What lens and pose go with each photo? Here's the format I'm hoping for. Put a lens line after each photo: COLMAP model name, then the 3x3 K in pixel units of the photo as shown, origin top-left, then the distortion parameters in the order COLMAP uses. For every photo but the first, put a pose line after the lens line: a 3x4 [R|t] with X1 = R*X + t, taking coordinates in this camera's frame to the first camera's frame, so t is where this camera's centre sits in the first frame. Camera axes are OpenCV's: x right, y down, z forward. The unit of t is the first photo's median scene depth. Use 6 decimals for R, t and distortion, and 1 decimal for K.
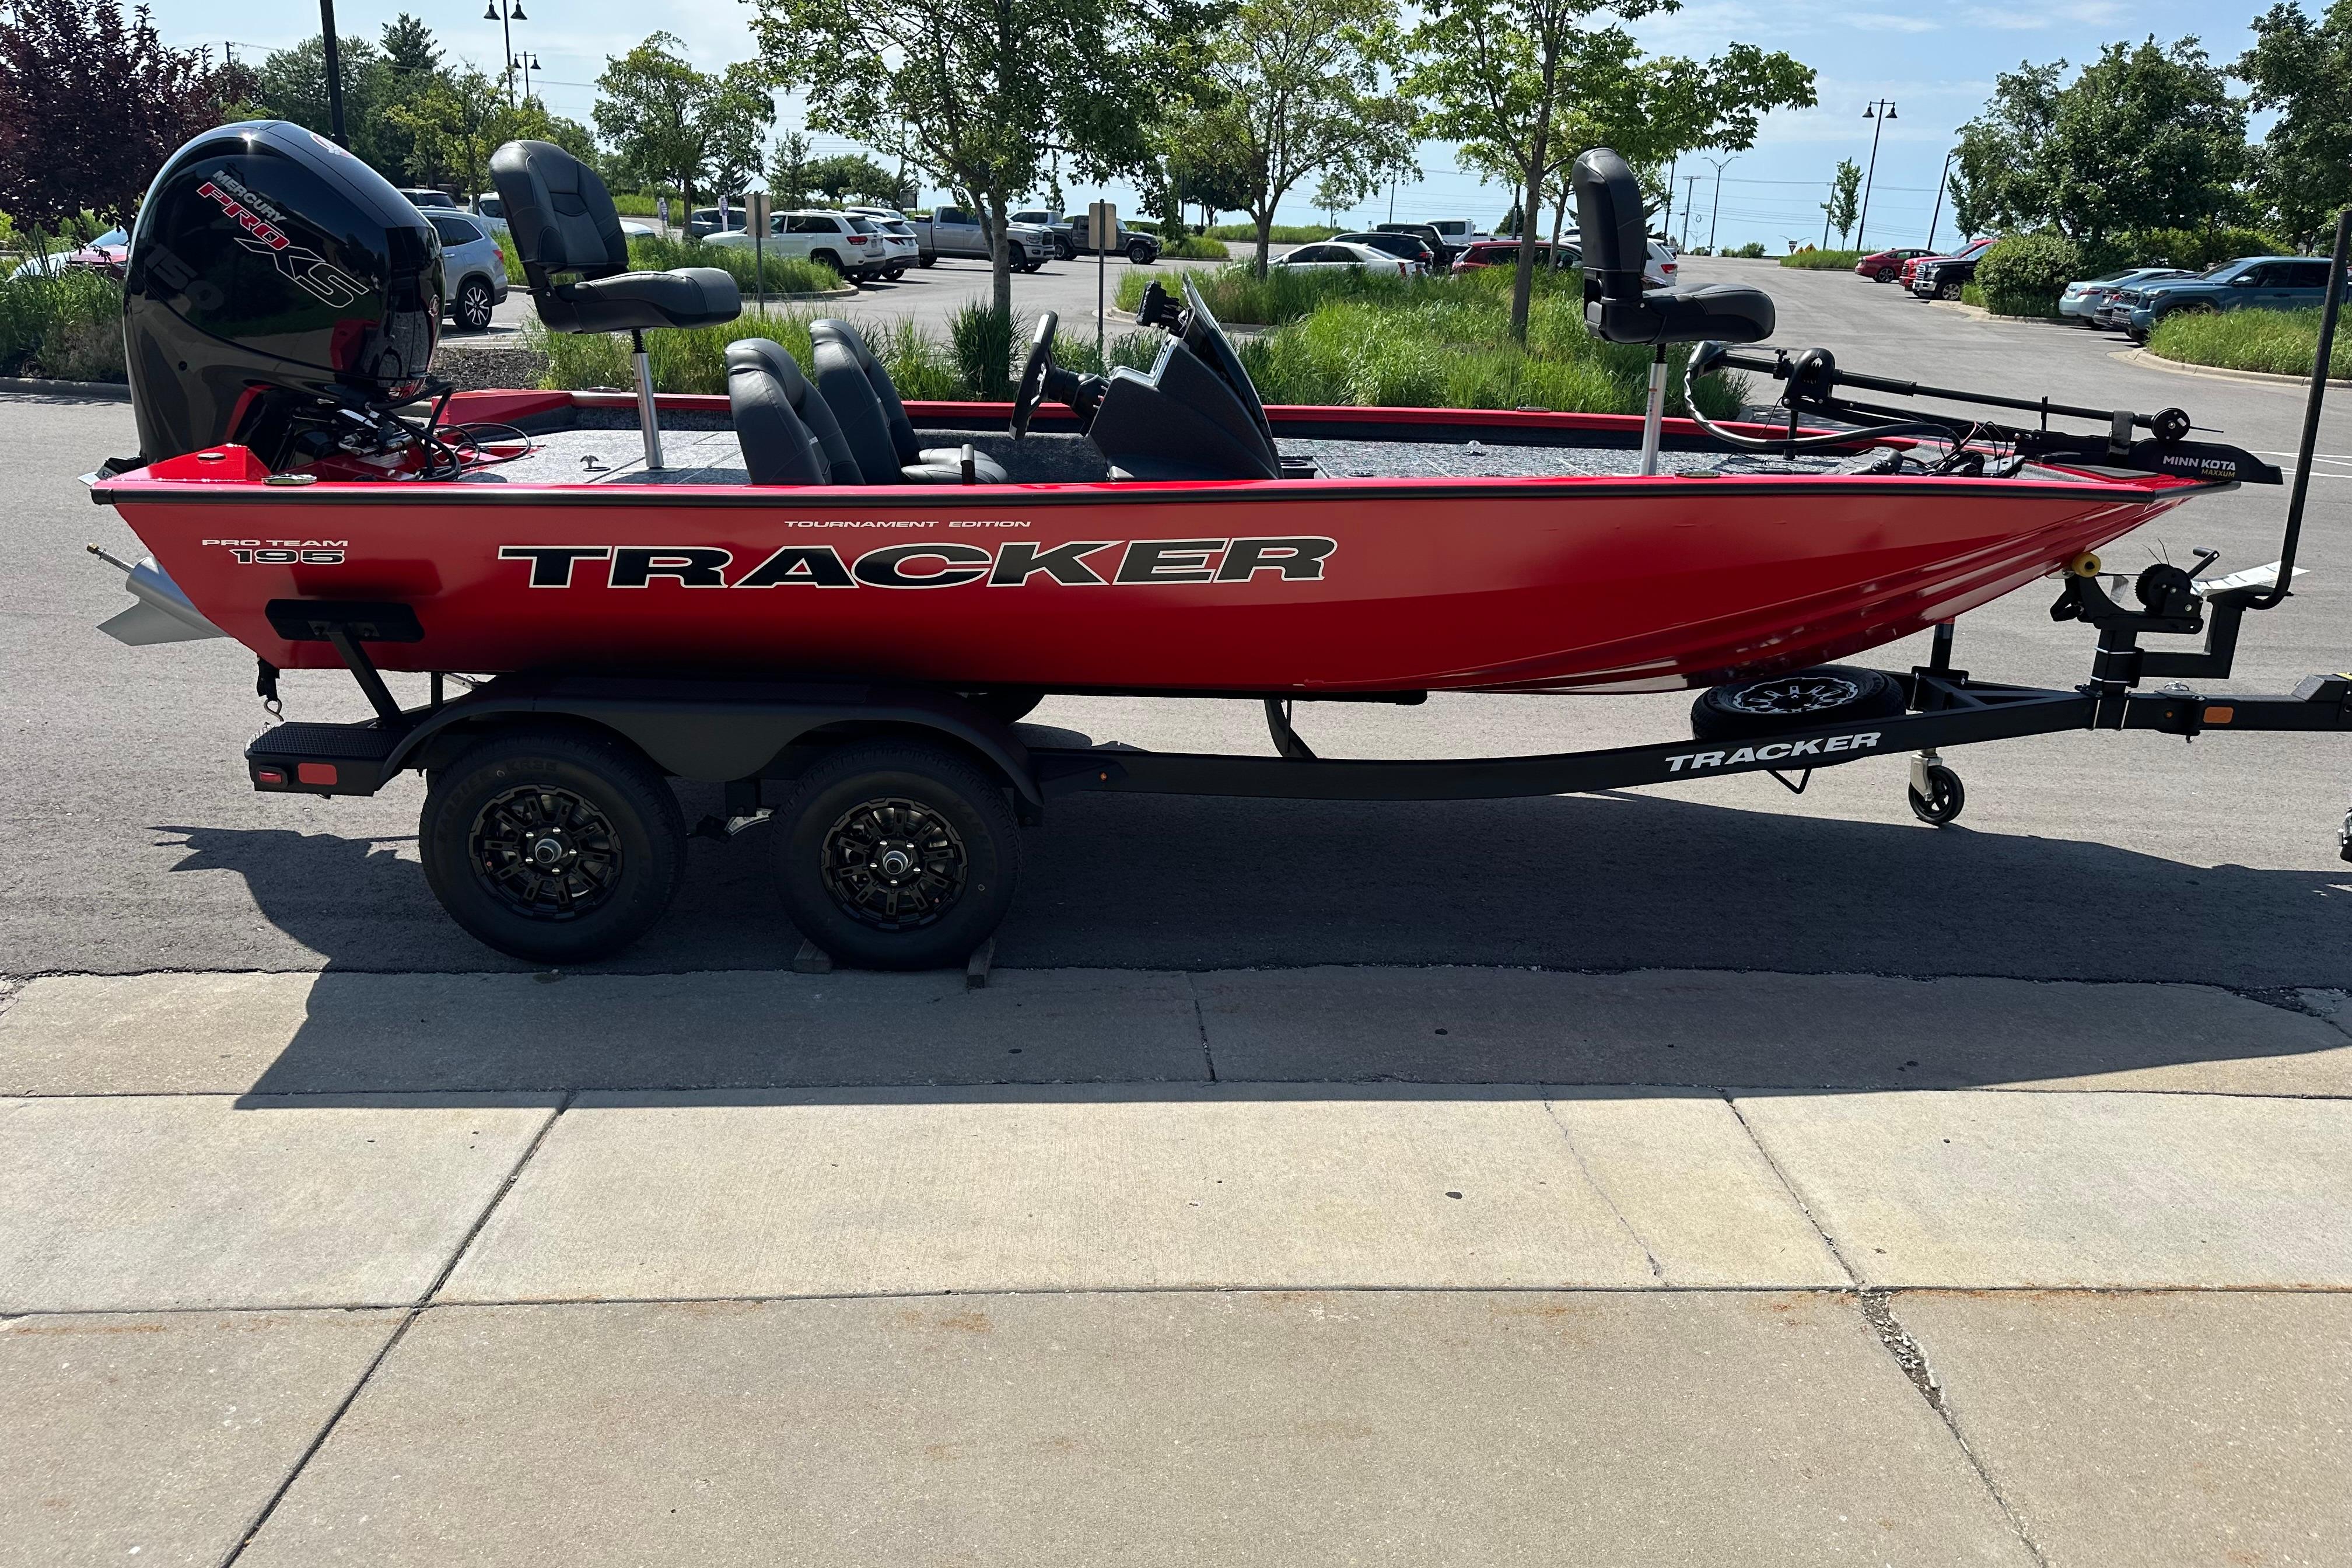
lens RADIAL K [[1662.8, 0, 1176.0], [0, 1662.8, 784.0], [0, 0, 1]] dist [0.131372, -0.203983]
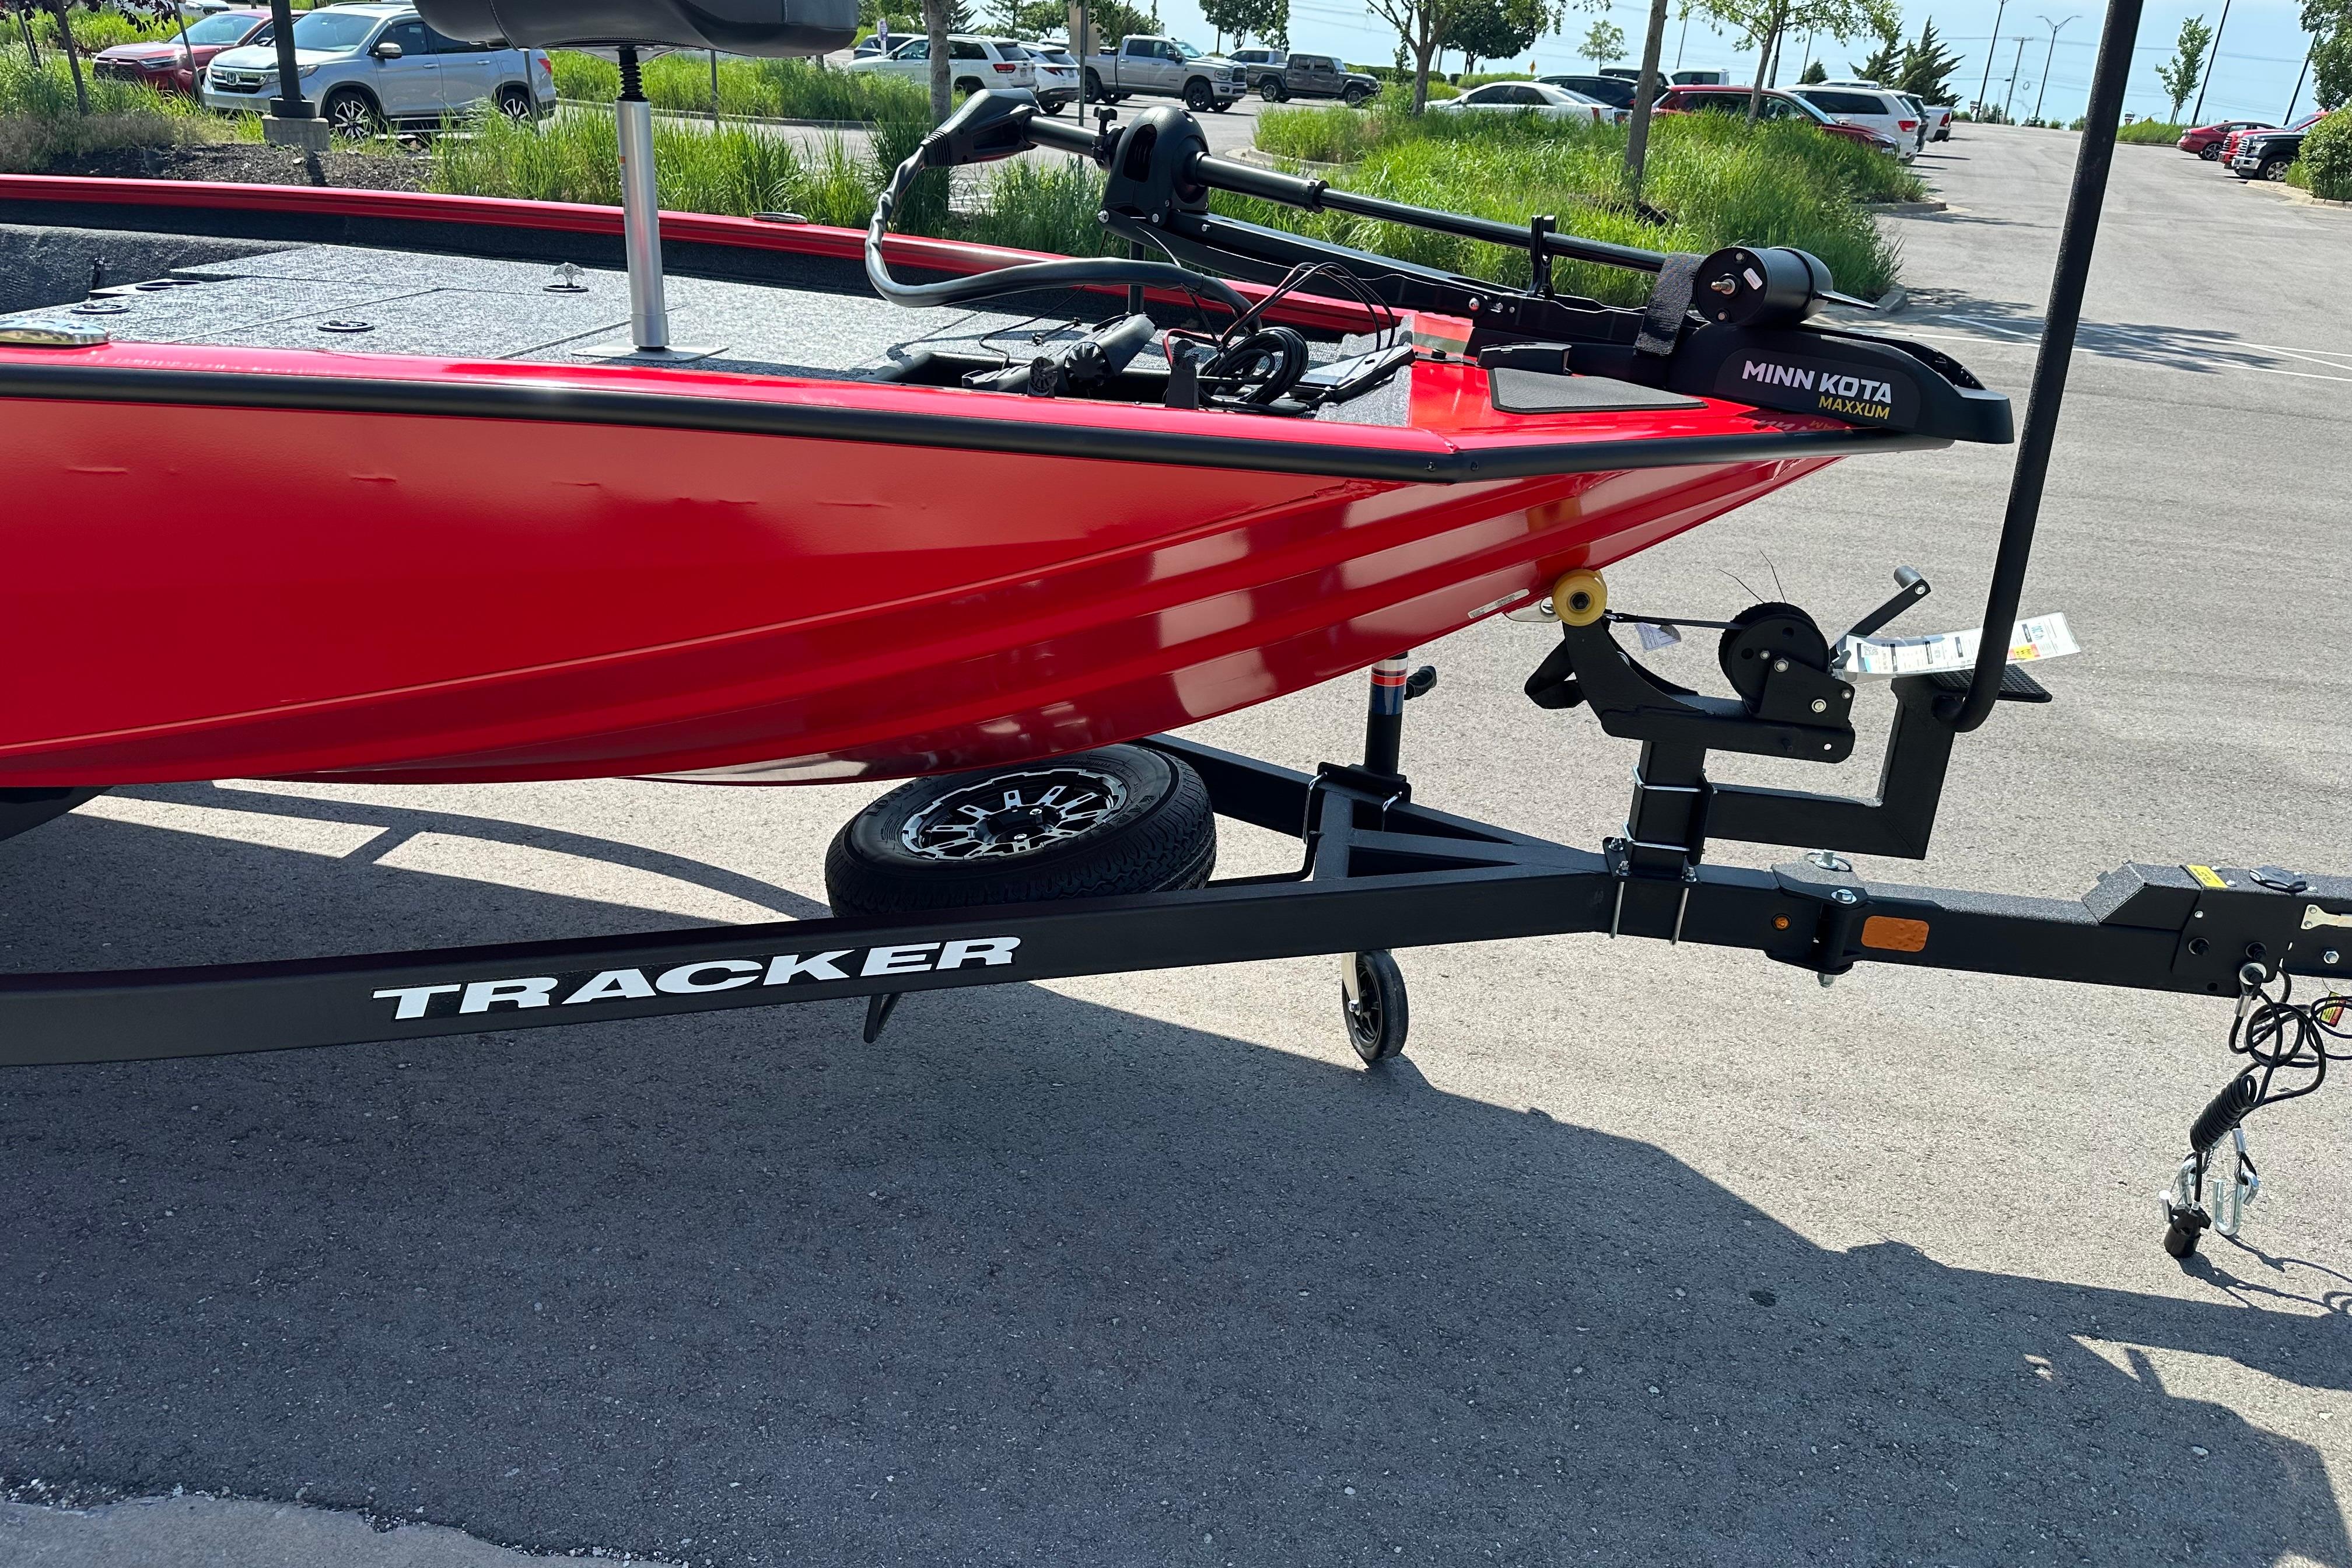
lens RADIAL K [[1670.6, 0, 1176.0], [0, 1670.6, 784.0], [0, 0, 1]] dist [0.013636, -0.012058]
pose [[0.986232, 0.086148, -0.141153, 0.480256], [-0.074706, 0.993622, 0.084461, -0.105426], [0.147529, -0.072753, 0.986378, 0.519703]]
